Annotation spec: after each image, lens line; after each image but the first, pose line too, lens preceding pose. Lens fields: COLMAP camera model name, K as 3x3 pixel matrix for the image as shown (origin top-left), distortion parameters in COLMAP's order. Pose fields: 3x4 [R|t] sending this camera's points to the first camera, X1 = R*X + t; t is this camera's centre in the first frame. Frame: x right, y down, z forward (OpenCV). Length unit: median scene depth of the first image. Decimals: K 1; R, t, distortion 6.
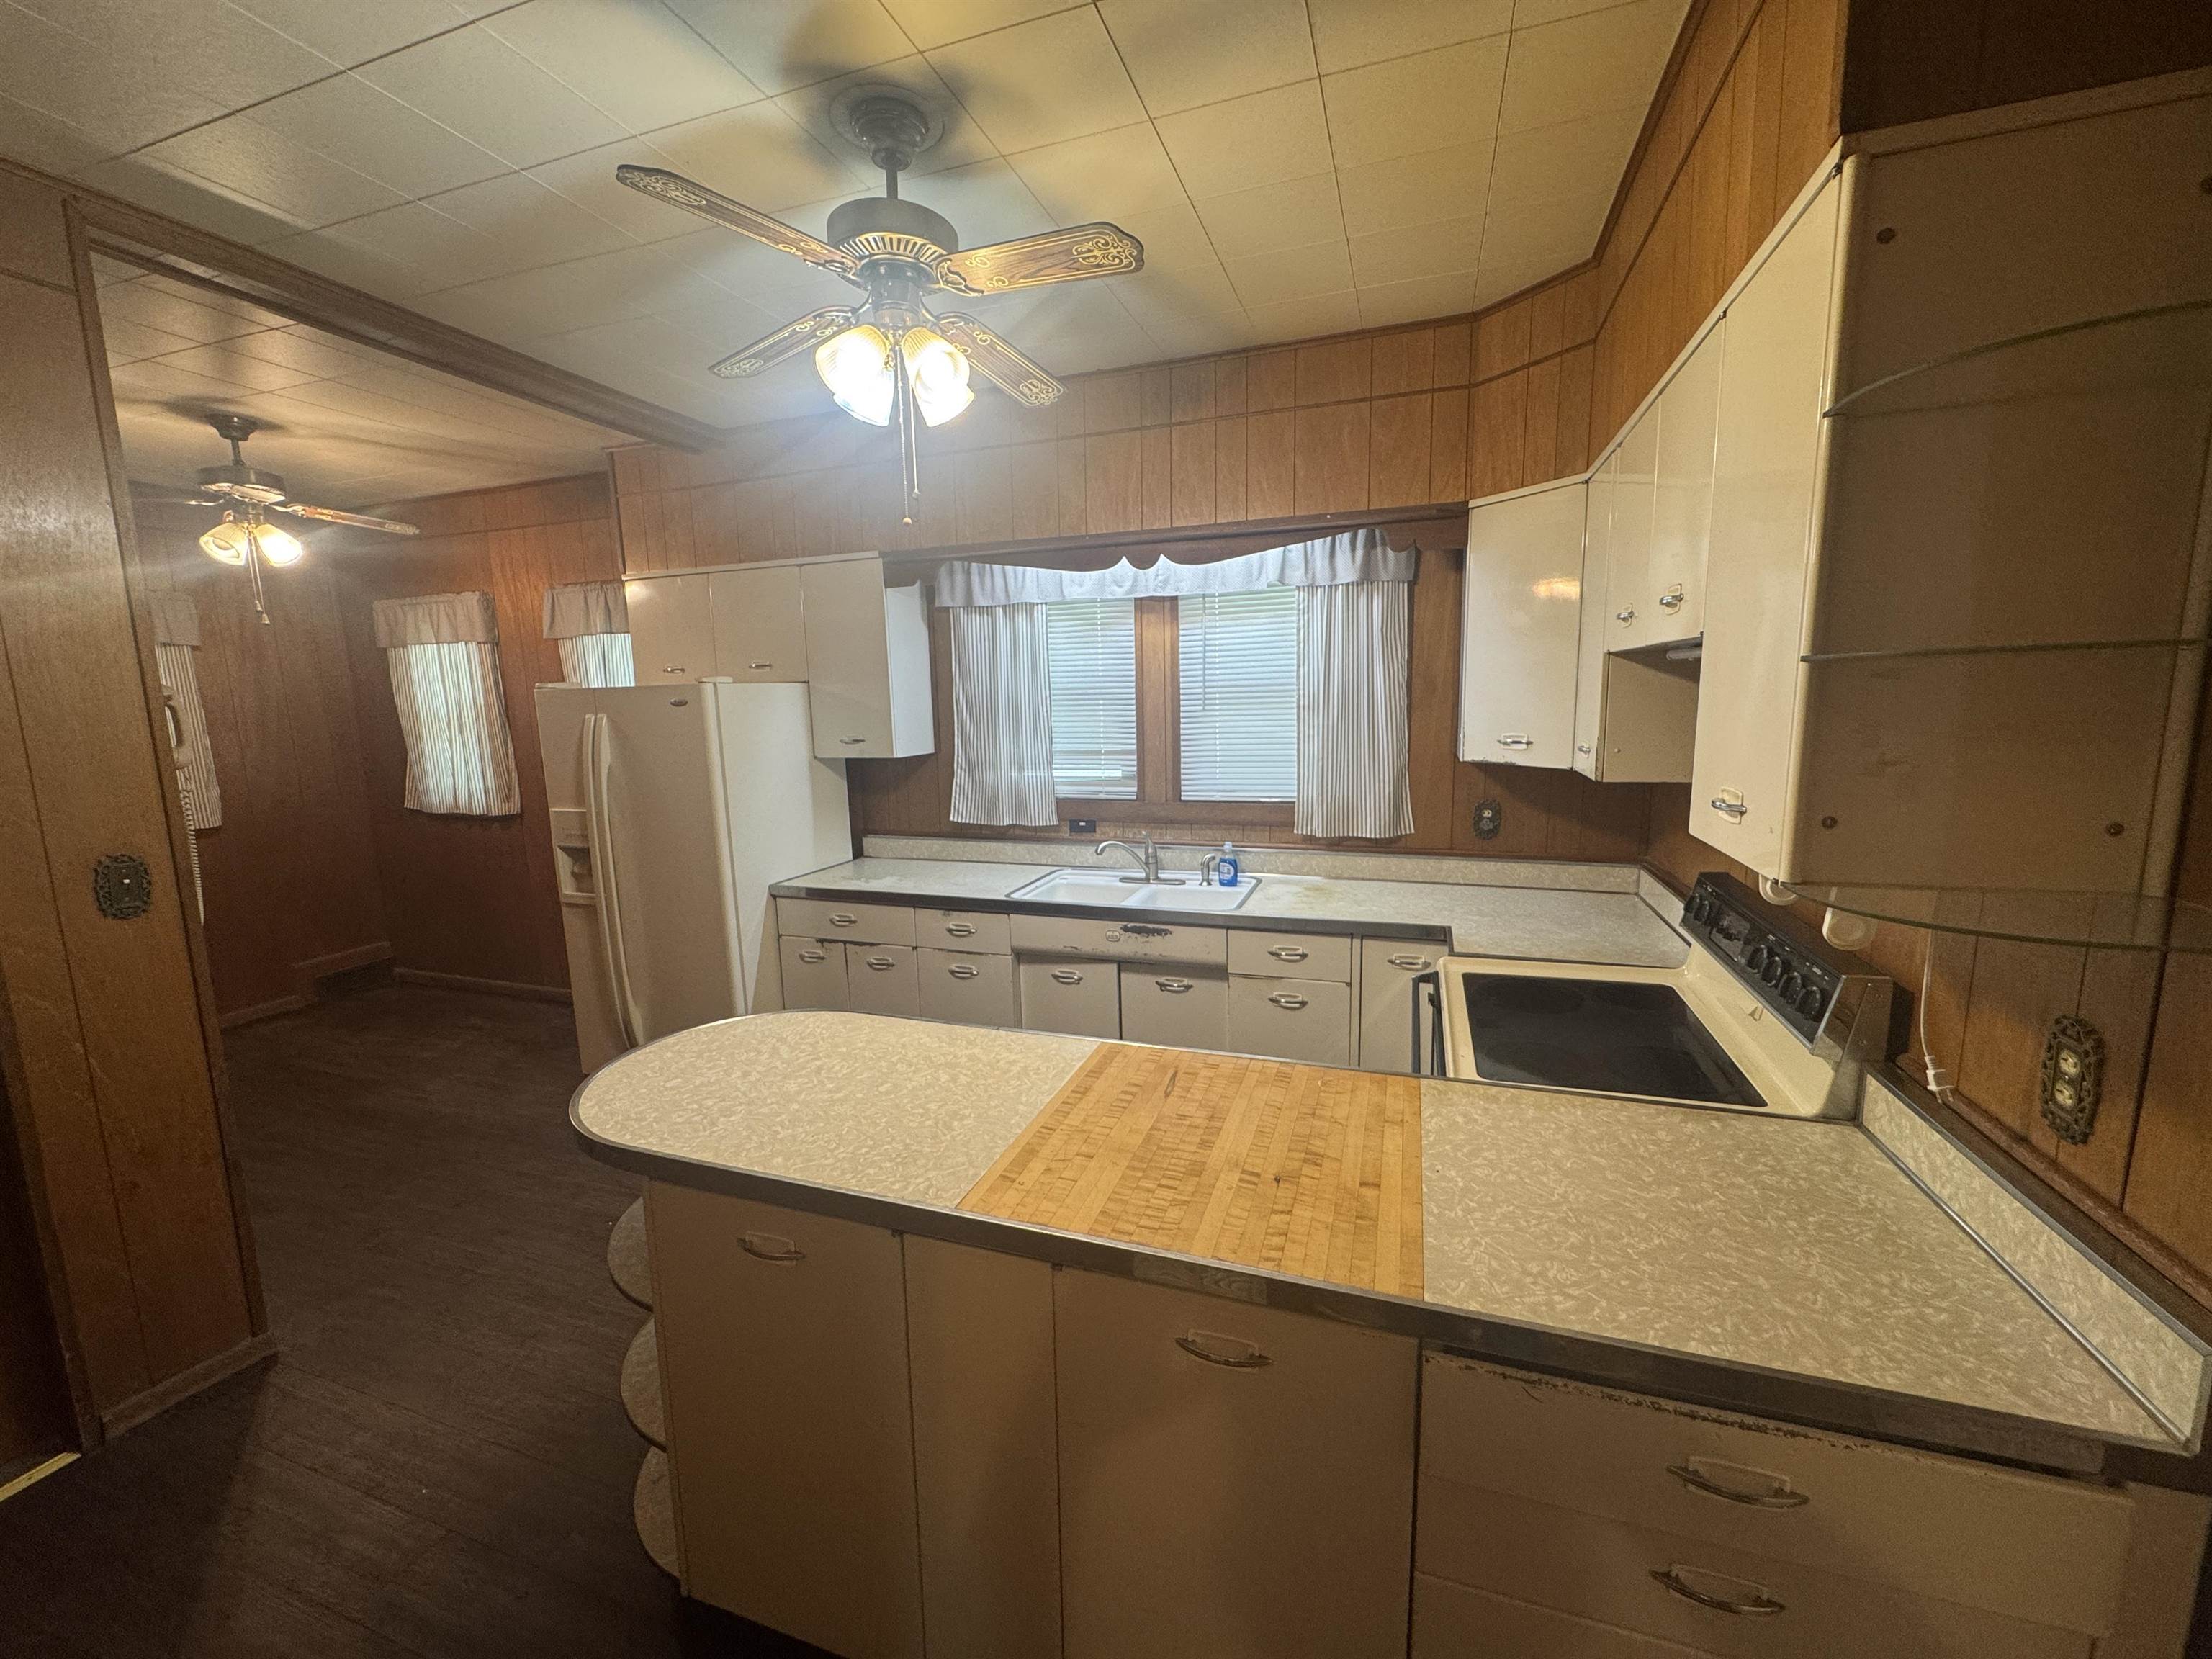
lens RADIAL K [[881.4, 0, 1104.8], [0, 881.4, 828.6], [0, 0, 1]] dist [-0.003541, 0.000320]
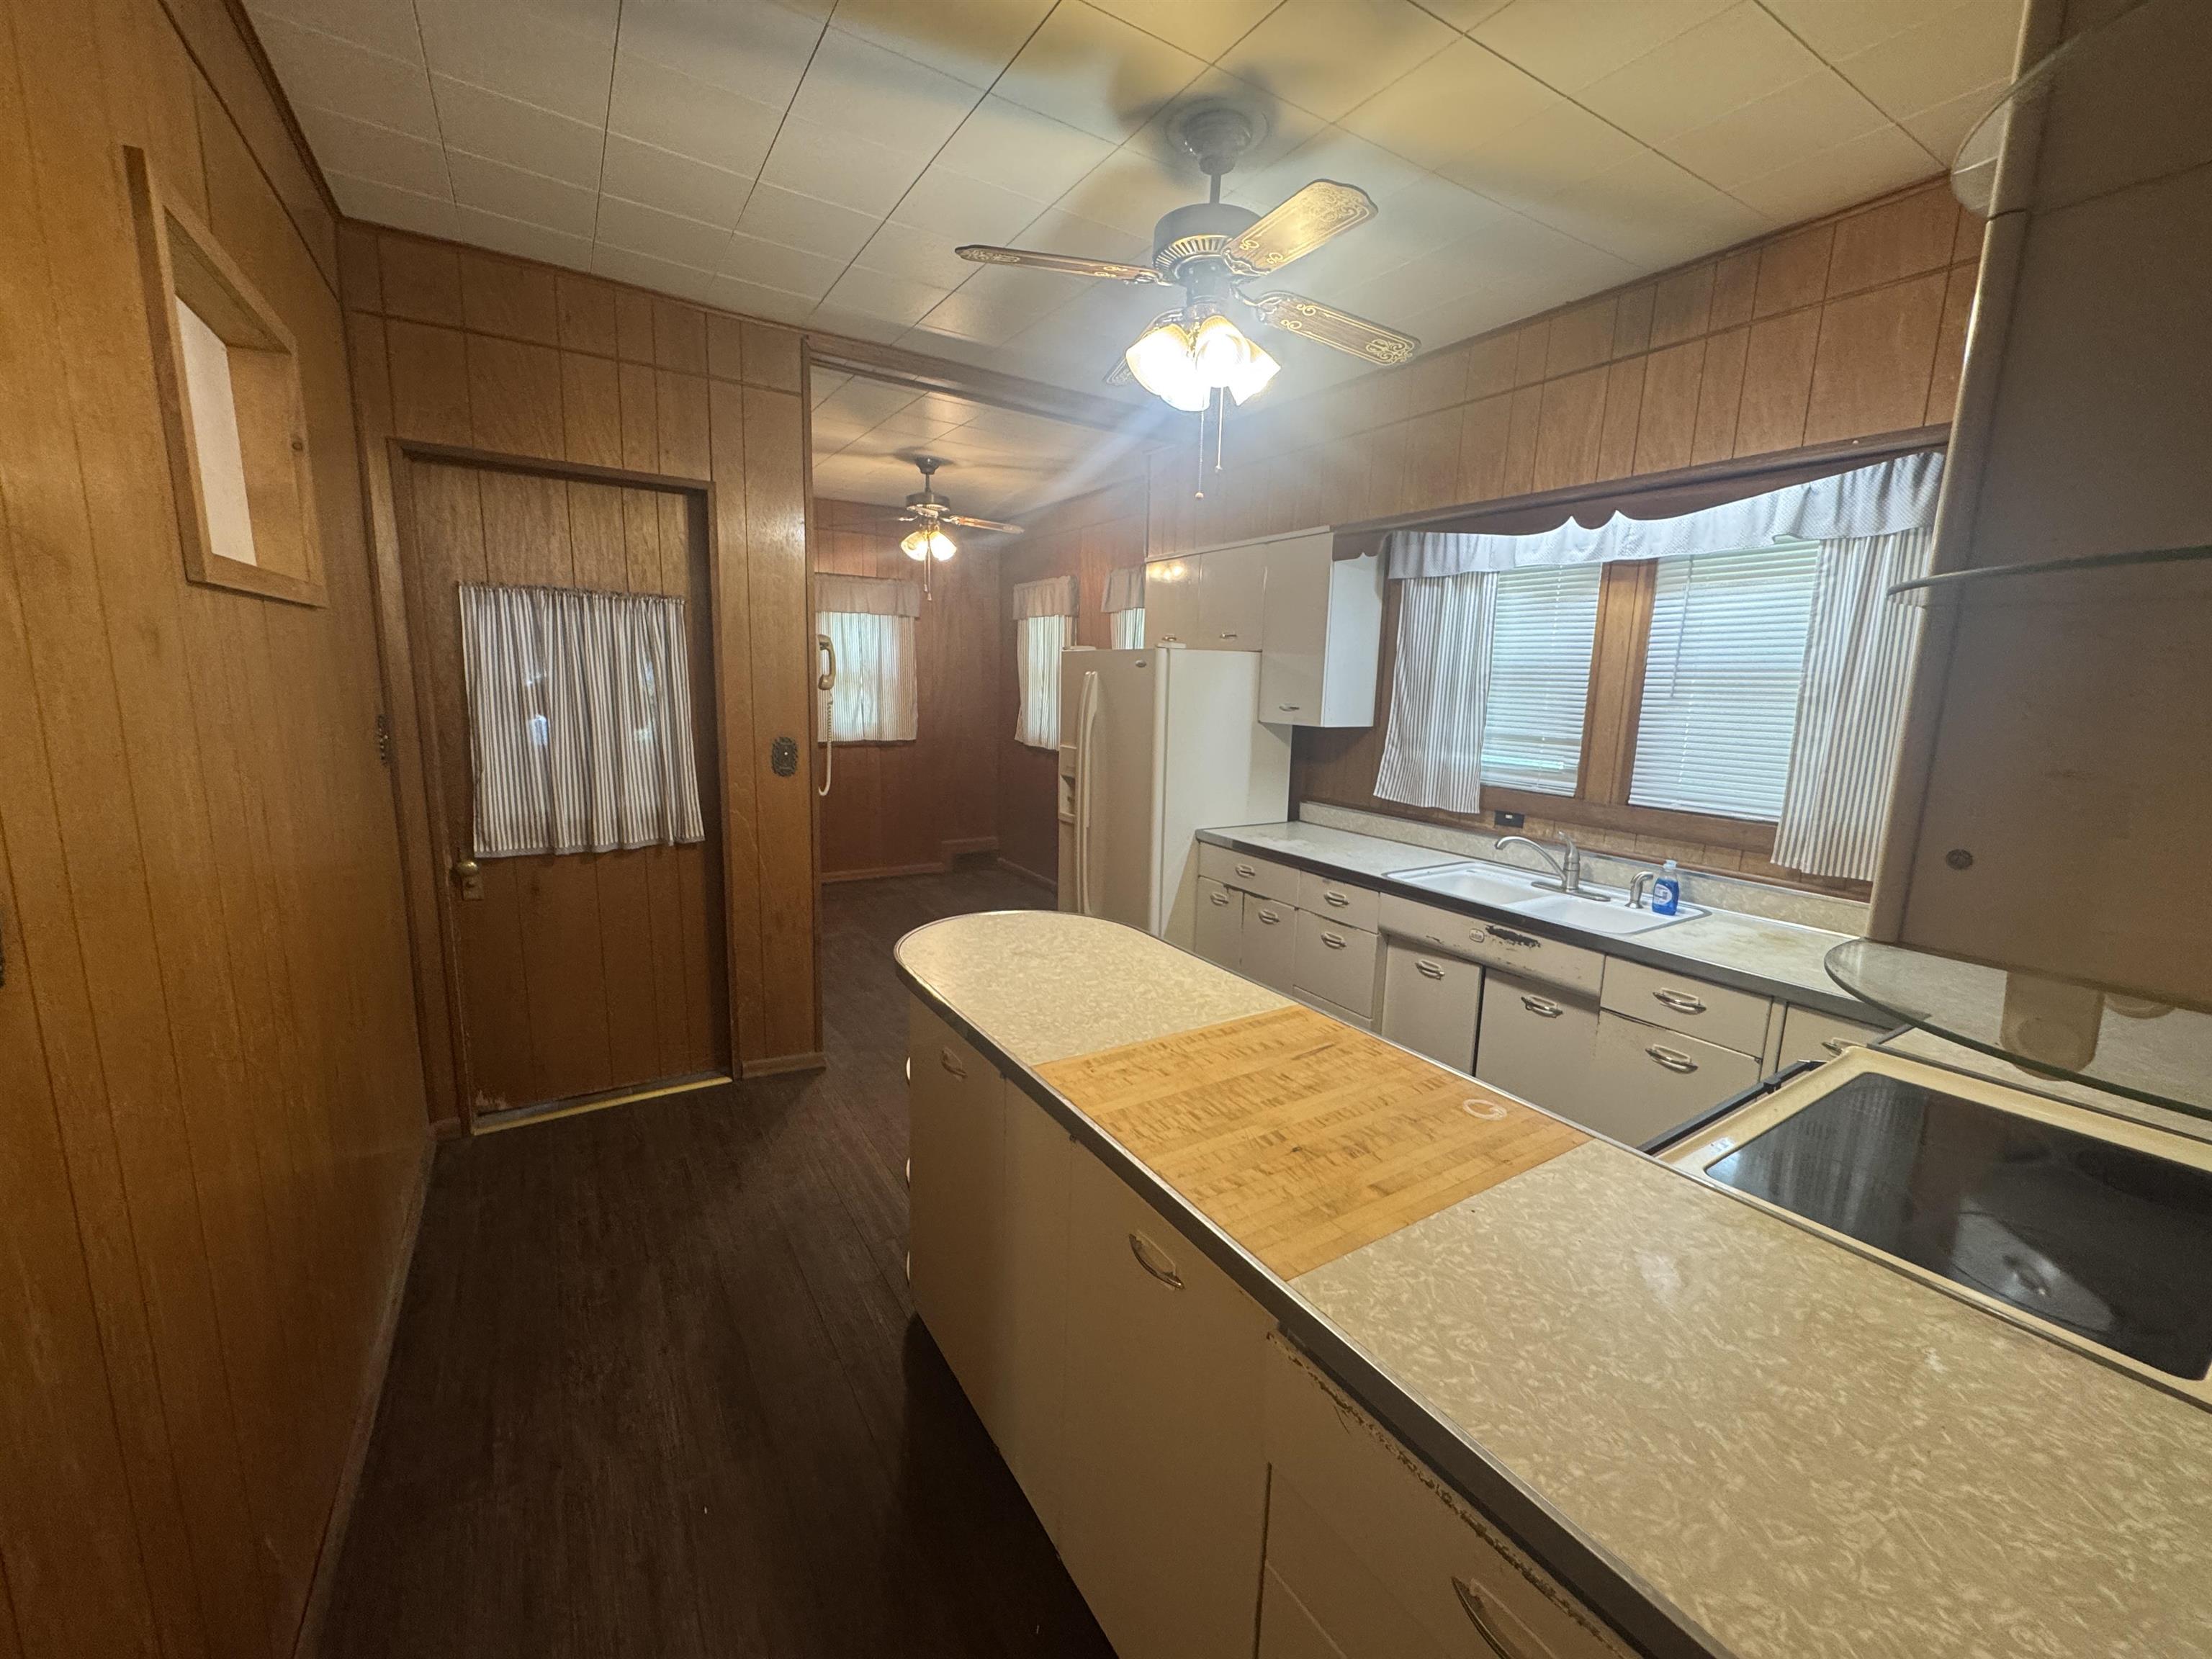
lens RADIAL K [[881.4, 0, 1104.8], [0, 881.4, 828.6], [0, 0, 1]] dist [-0.003541, 0.000320]
pose [[0.780972, 0.149066, -0.606517, 0.221600], [-0.137315, 0.988320, 0.066091, 0.004379], [0.609284, 0.031669, 0.792319, 0.032979]]
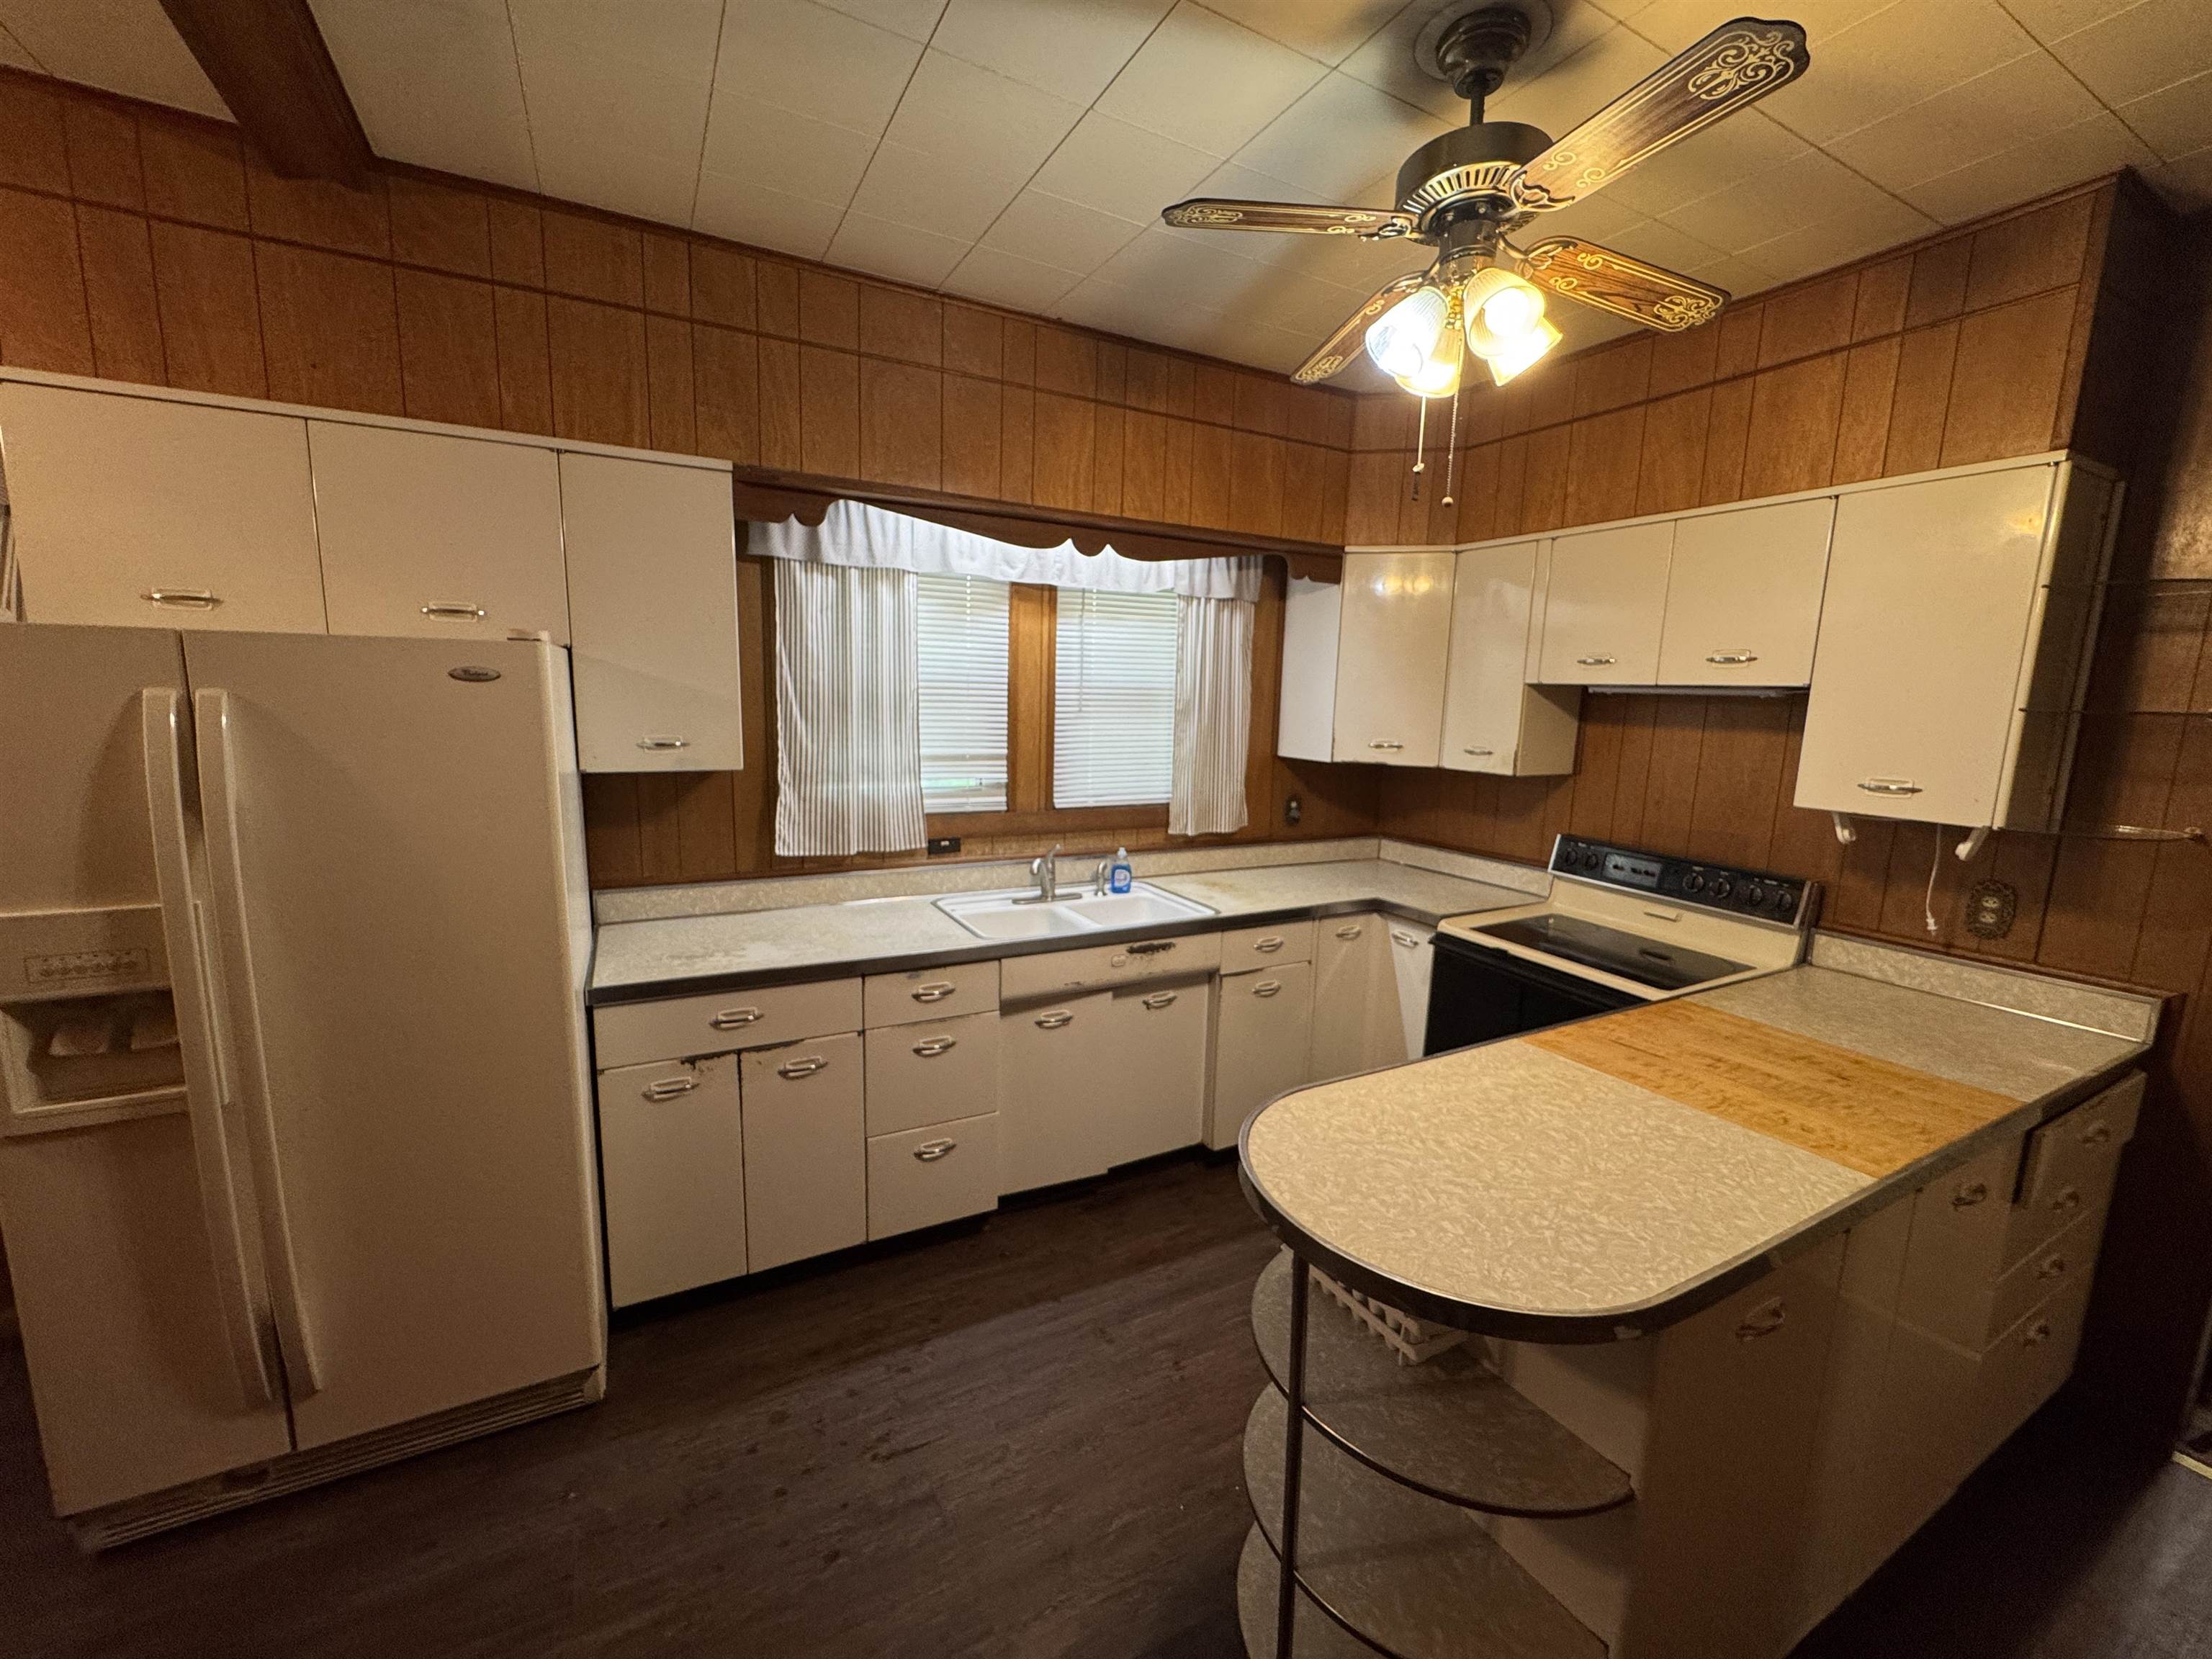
lens RADIAL K [[884.8, 0, 1106.0], [0, 884.8, 829.5], [0, 0, 1]] dist [-0.004516, 0.000087]
pose [[0.673296, -0.073272, 0.735733, -0.593855], [0.069252, 0.996953, 0.035912, -0.041923], [-0.736123, 0.026772, 0.676319, 0.352512]]
